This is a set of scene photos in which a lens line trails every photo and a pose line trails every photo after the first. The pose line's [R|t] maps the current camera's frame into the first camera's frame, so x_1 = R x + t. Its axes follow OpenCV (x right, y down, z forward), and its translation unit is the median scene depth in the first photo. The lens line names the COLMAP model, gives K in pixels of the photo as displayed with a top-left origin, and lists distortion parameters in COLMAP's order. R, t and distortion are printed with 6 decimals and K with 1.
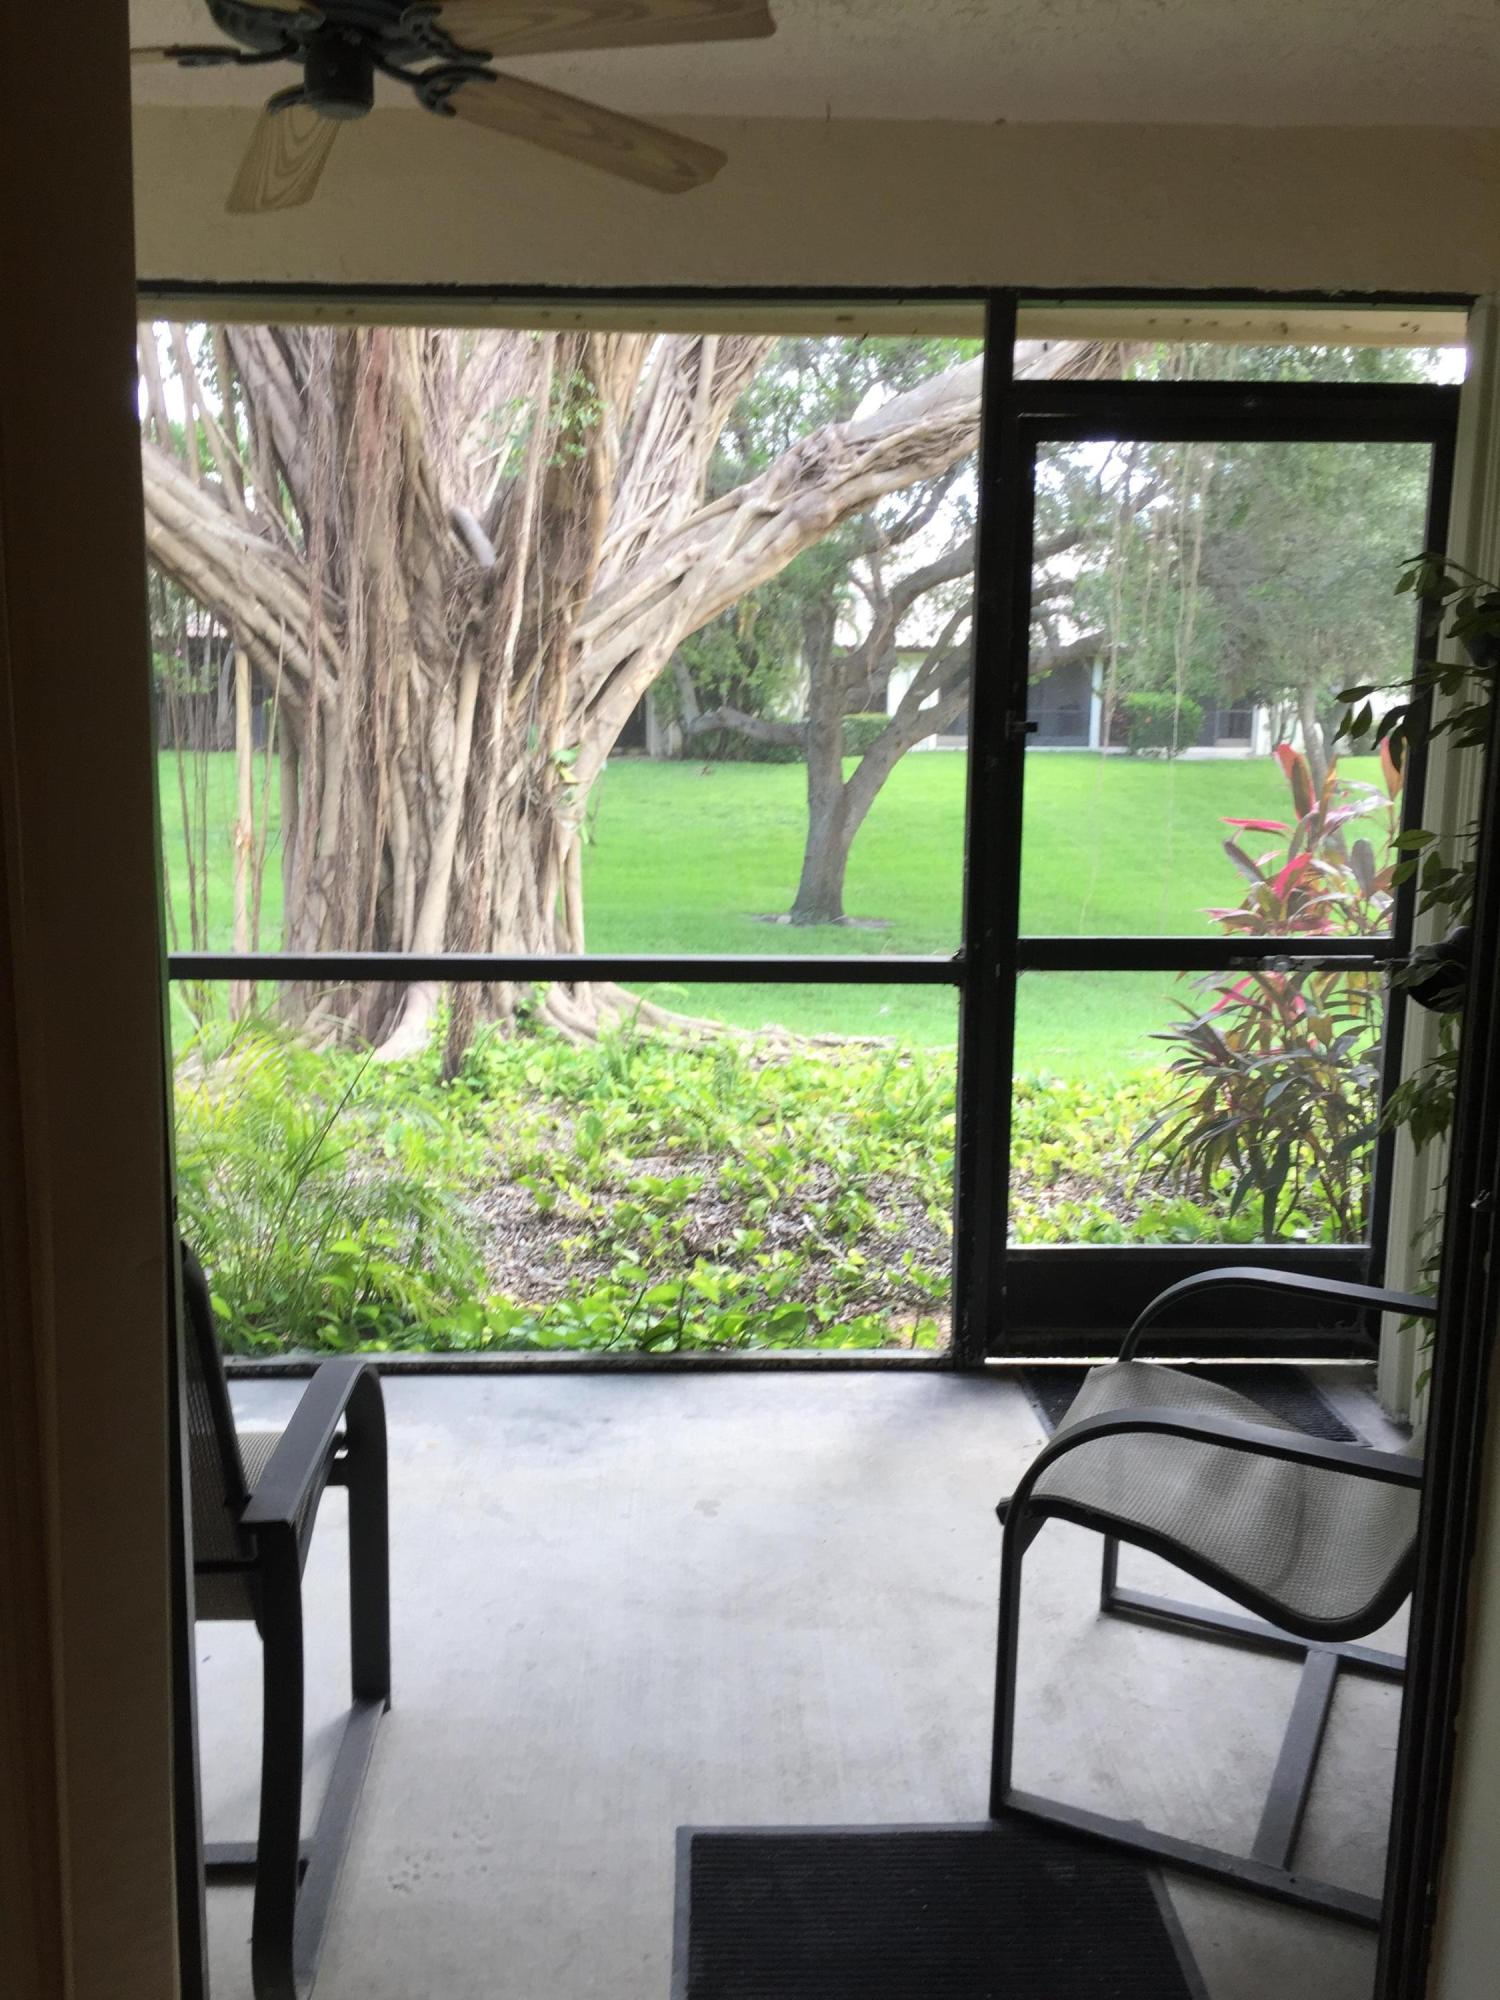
lens RADIAL K [[1711.1, 0, 740.3], [0, 1711.1, 1008.2], [0, 0, 1]] dist [0.061981, -0.044395]
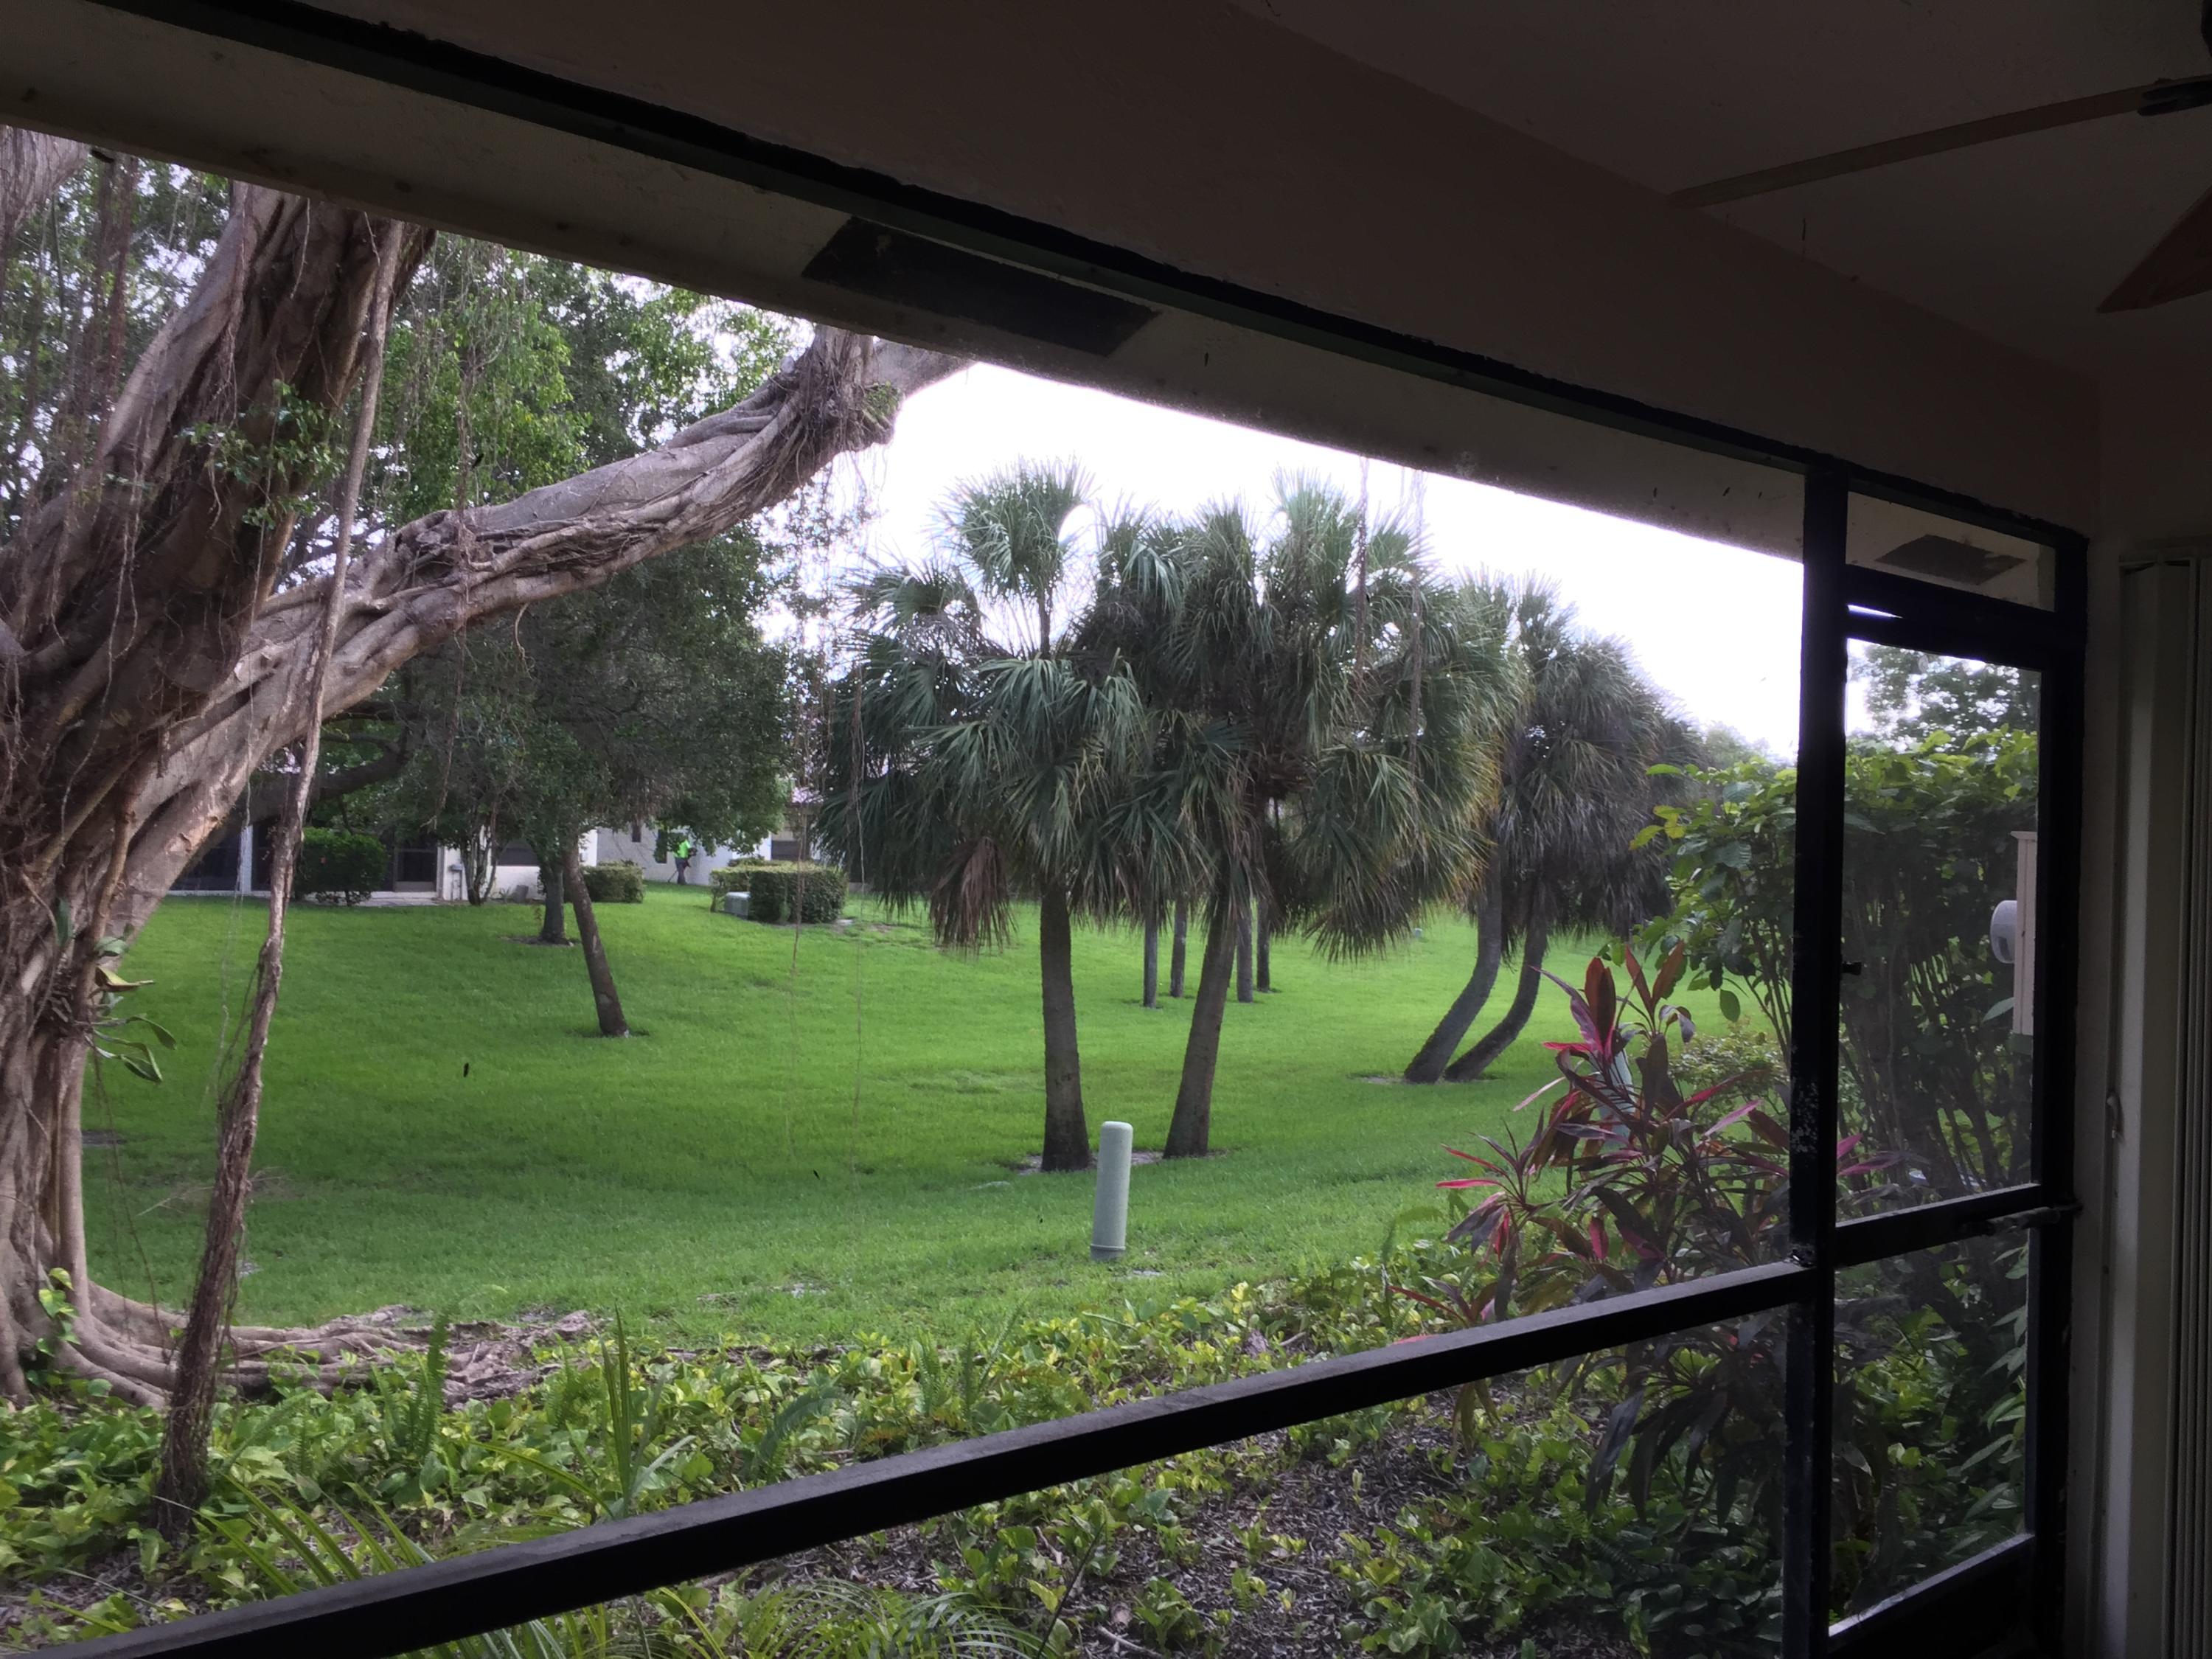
lens RADIAL K [[1892.5, 0, 1103.9], [0, 1892.5, 830.9], [0, 0, 1]] dist [0.061981, -0.044395]
pose [[0.770090, 0.013890, 0.637784, -0.267131], [0.099251, 0.984980, -0.141292, -0.047423], [-0.630168, 0.172108, 0.757144, 0.193726]]
